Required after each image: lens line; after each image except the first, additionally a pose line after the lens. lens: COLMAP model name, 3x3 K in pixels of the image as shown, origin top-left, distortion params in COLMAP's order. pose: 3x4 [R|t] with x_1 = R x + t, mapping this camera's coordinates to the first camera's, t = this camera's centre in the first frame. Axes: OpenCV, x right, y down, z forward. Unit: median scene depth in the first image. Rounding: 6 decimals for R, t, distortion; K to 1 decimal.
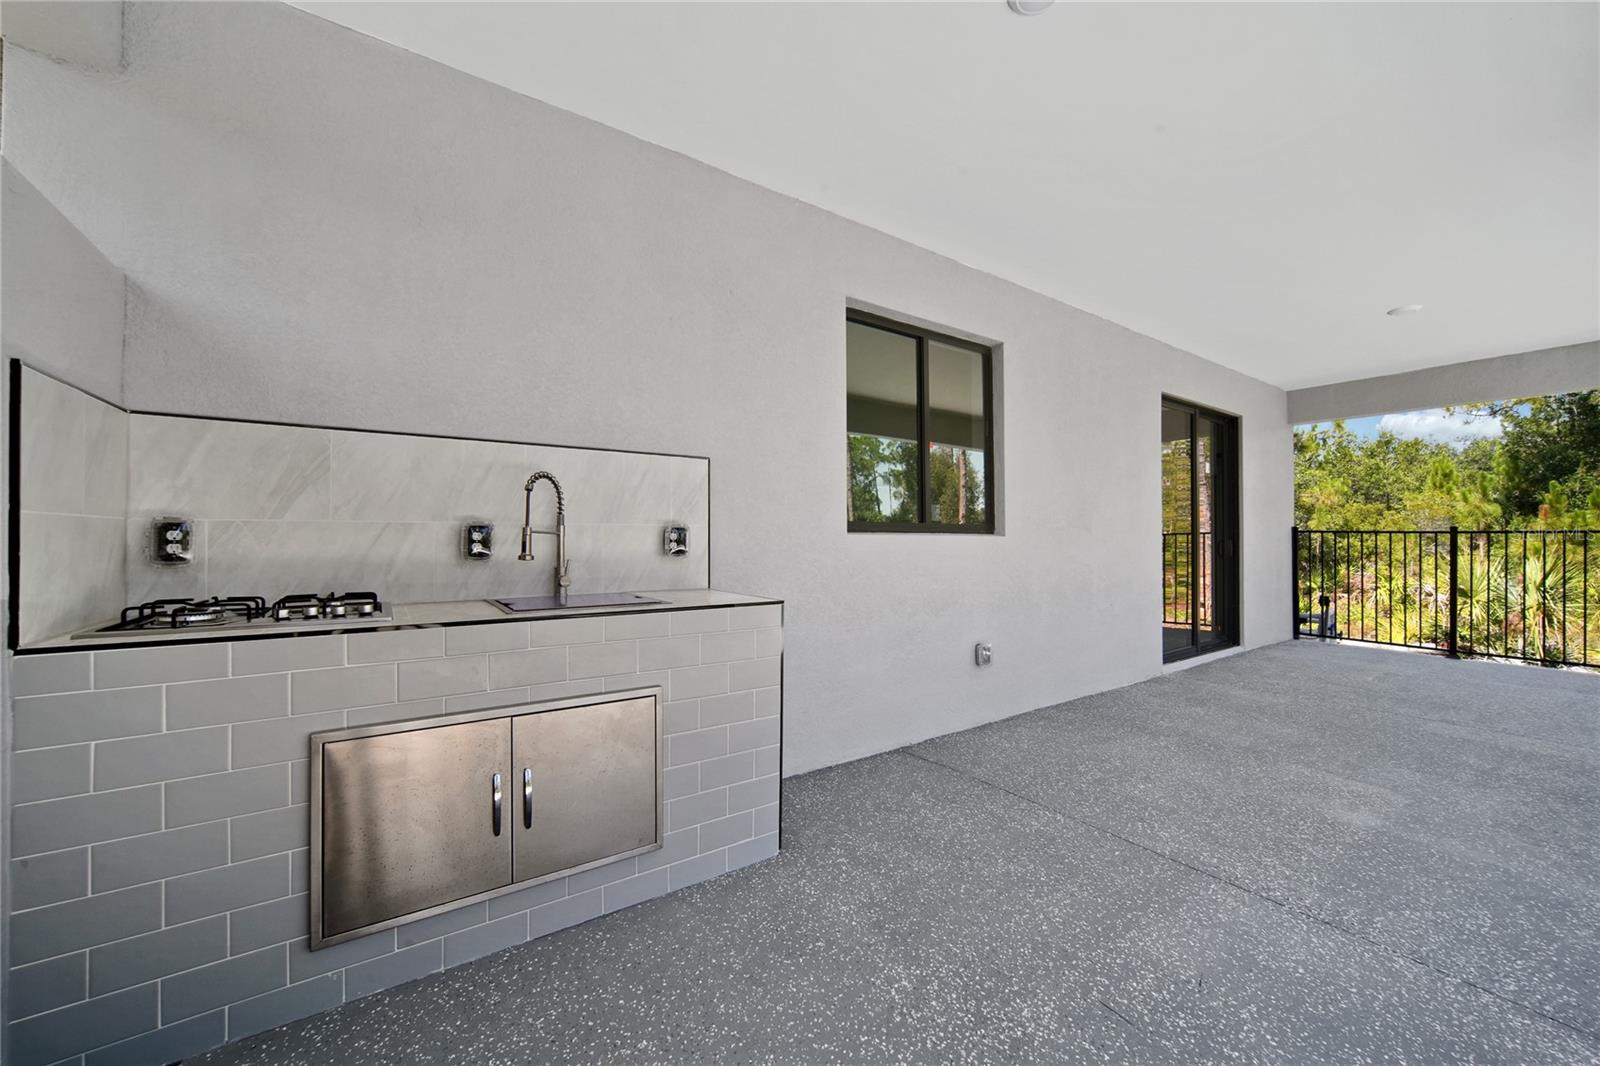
lens RADIAL K [[600.5, 0, 793.2], [0, 600.5, 542.3], [0, 0, 1]] dist [-0.011636, 0.000154]
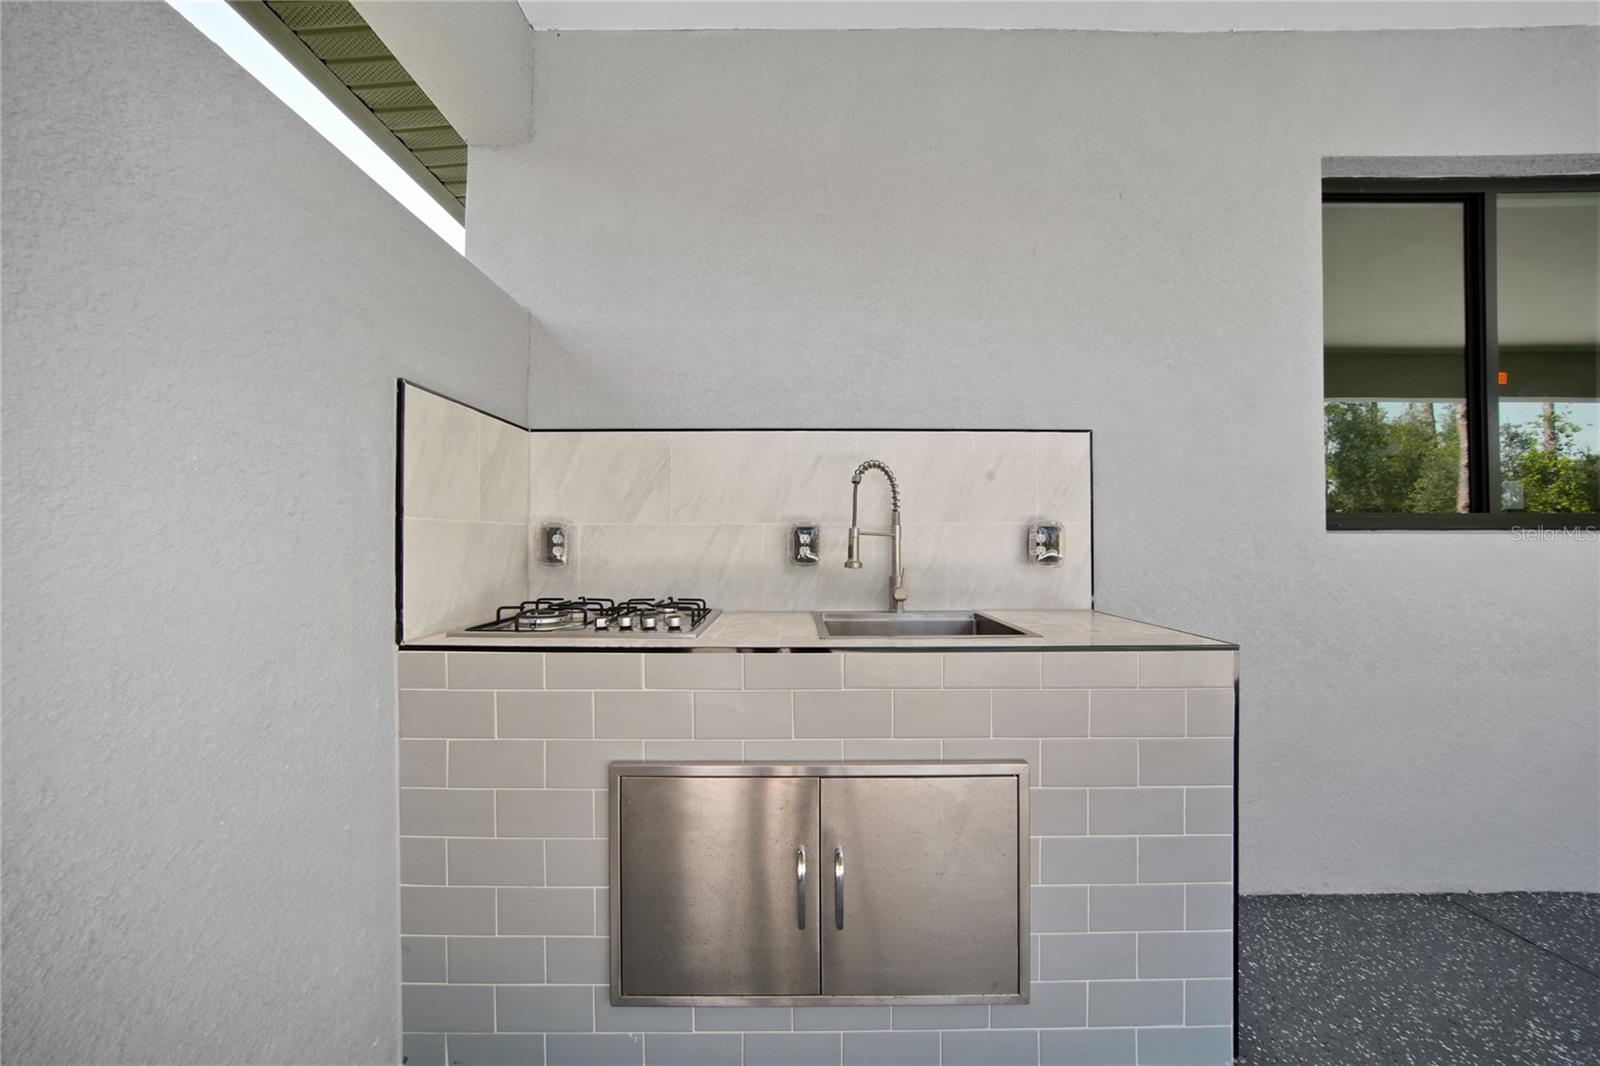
lens RADIAL K [[554.1, 0, 794.8], [0, 554.1, 536.8], [0, 0, 1]] dist [-0.008860, 0.000289]
pose [[0.825447, -0.005359, -0.564454, -0.079229], [-0.001389, 0.999933, -0.011526, -0.003903], [0.564477, 0.010298, 0.825384, 0.318582]]
